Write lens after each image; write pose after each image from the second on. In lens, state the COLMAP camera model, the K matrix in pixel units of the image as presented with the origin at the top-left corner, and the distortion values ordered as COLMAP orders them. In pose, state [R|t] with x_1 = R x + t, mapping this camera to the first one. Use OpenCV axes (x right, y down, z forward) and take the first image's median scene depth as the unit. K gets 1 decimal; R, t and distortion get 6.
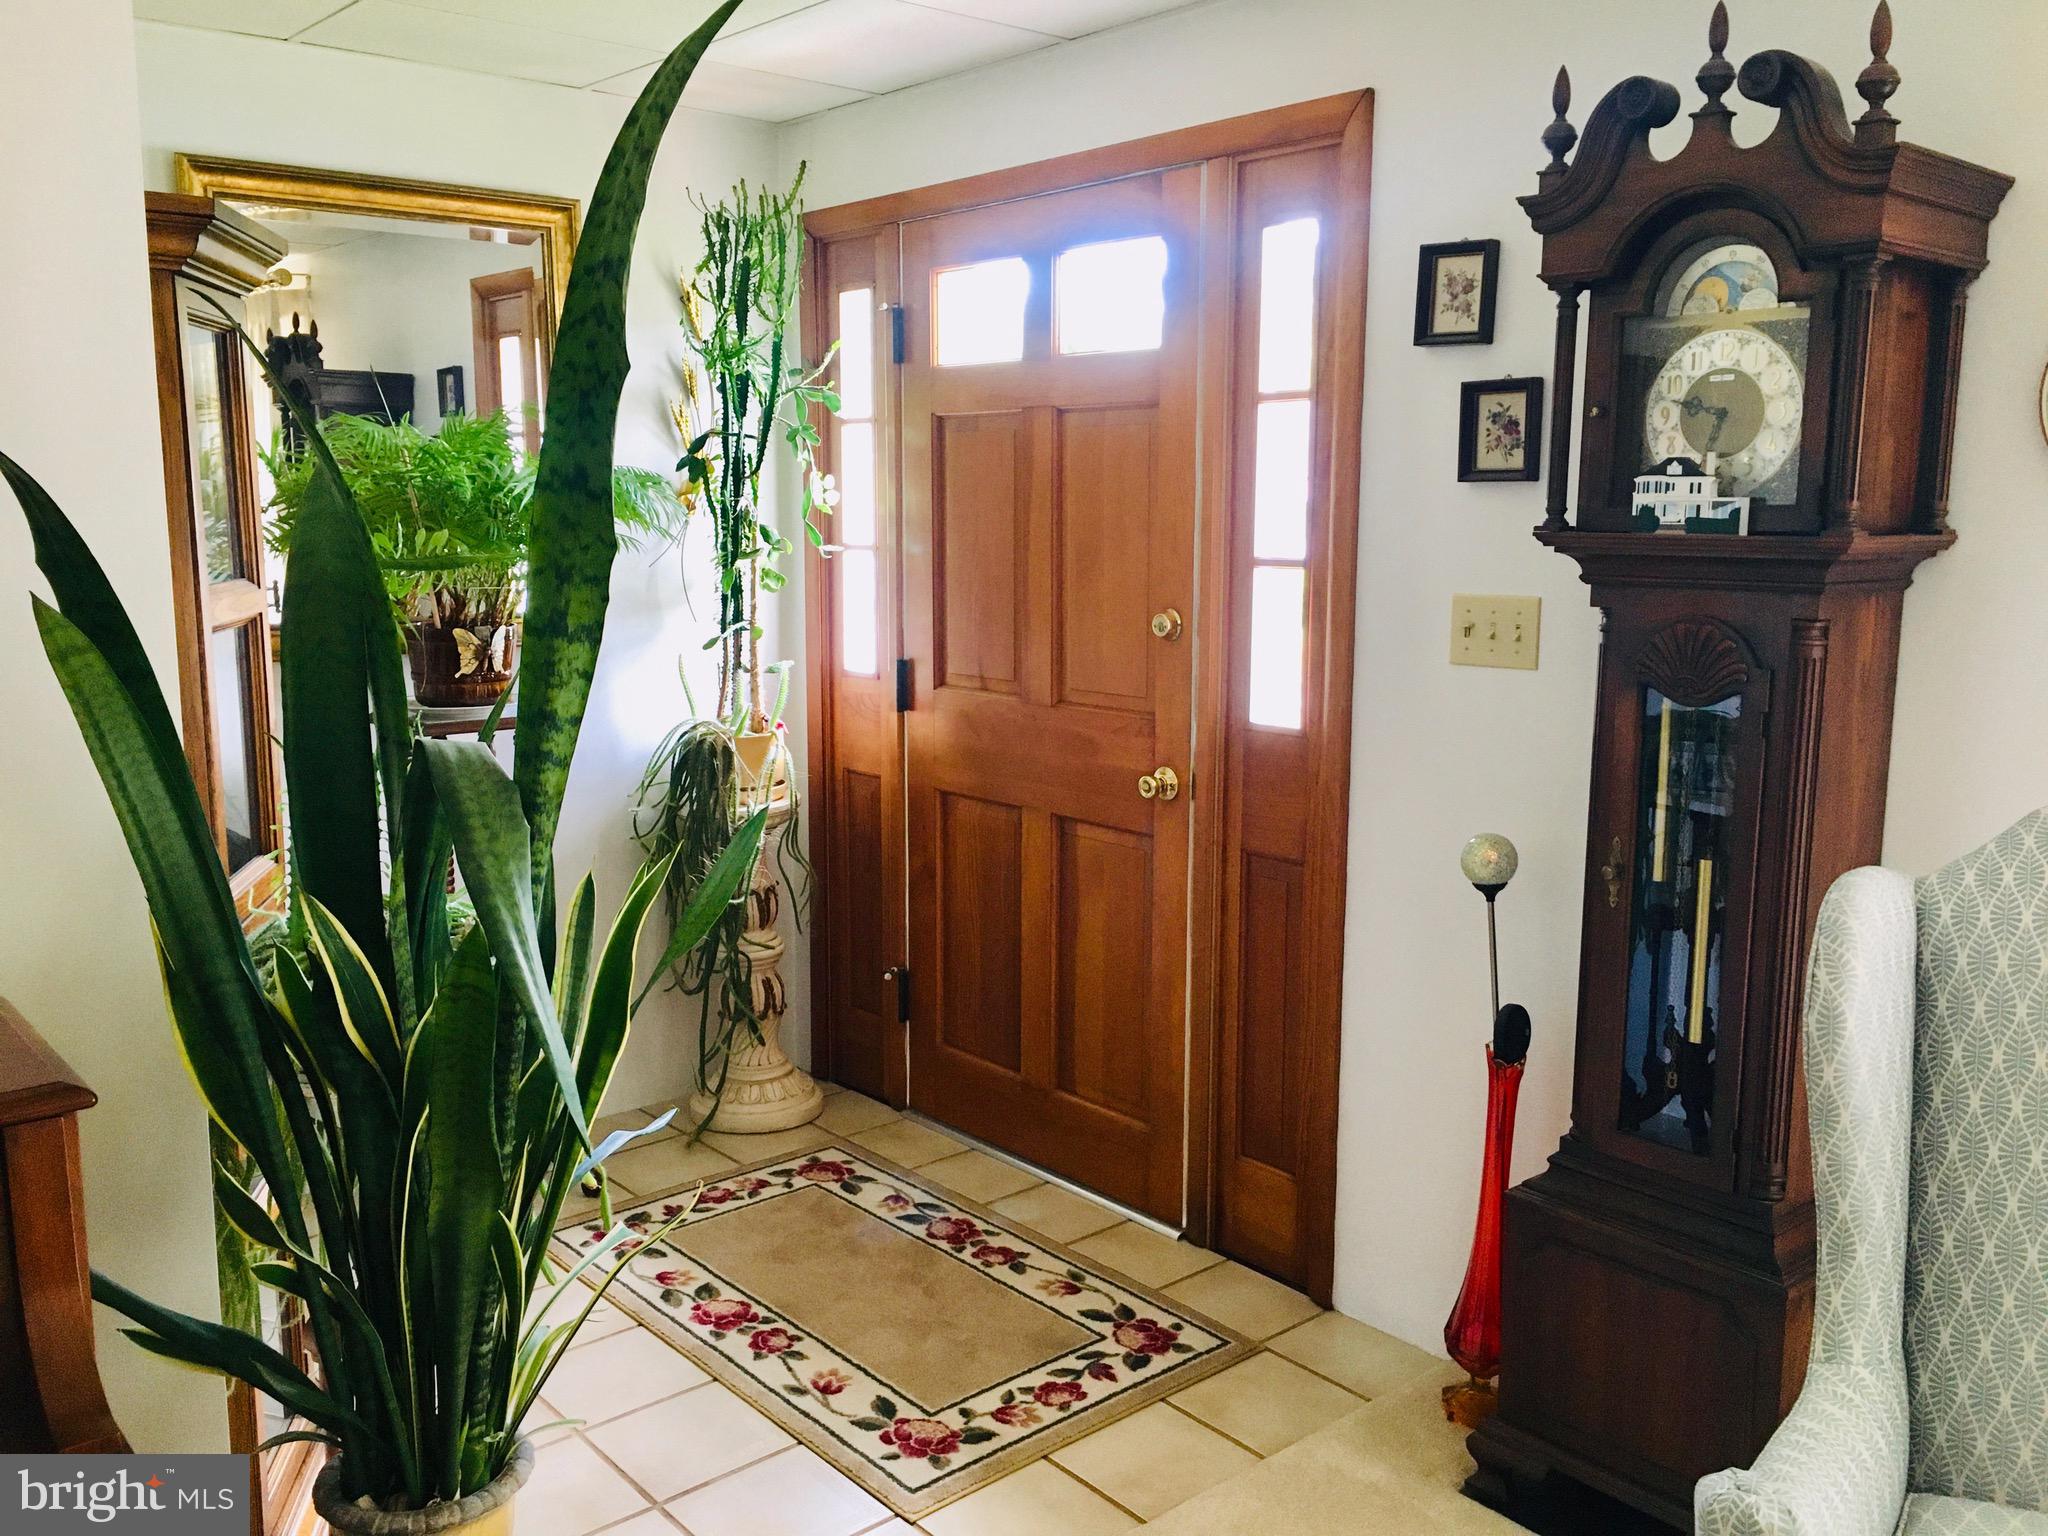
lens RADIAL K [[1756.5, 0, 1032.1], [0, 1756.5, 764.4], [0, 0, 1]] dist [0.077668, -0.082239]
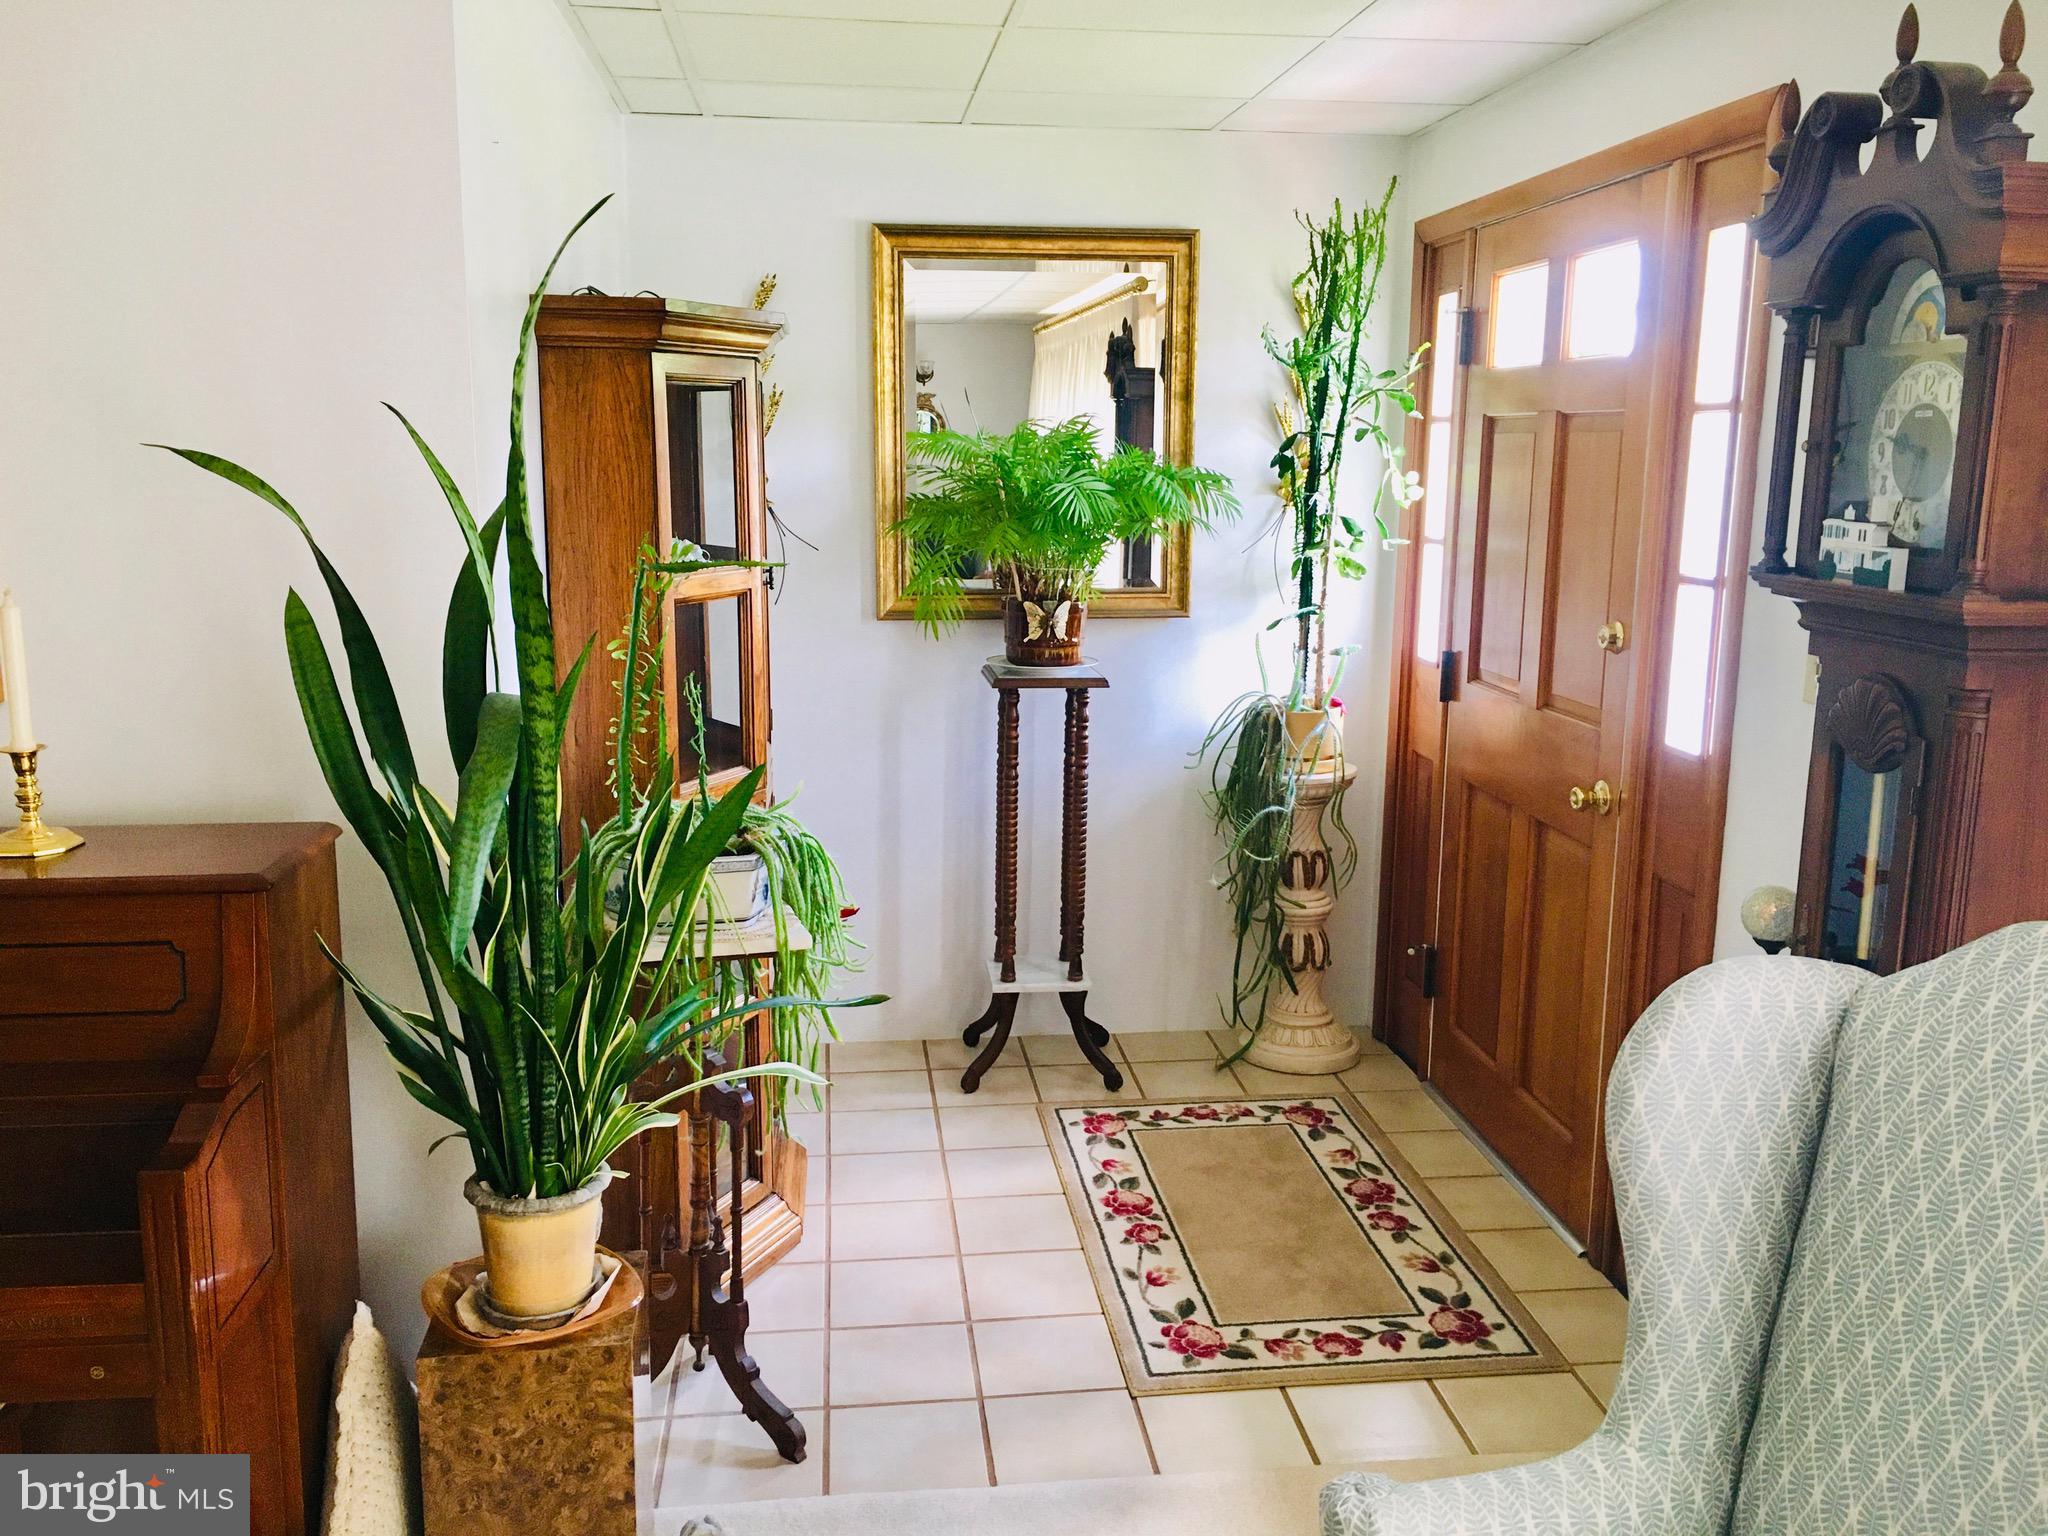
lens RADIAL K [[1756.5, 0, 1015.9], [0, 1756.5, 764.7], [0, 0, 1]] dist [0.077668, -0.082239]
pose [[0.824054, 0.108133, -0.556096, 0.373455], [-0.093332, 0.994115, 0.055001, -0.033020], [0.558770, 0.006578, 0.829296, -0.006101]]
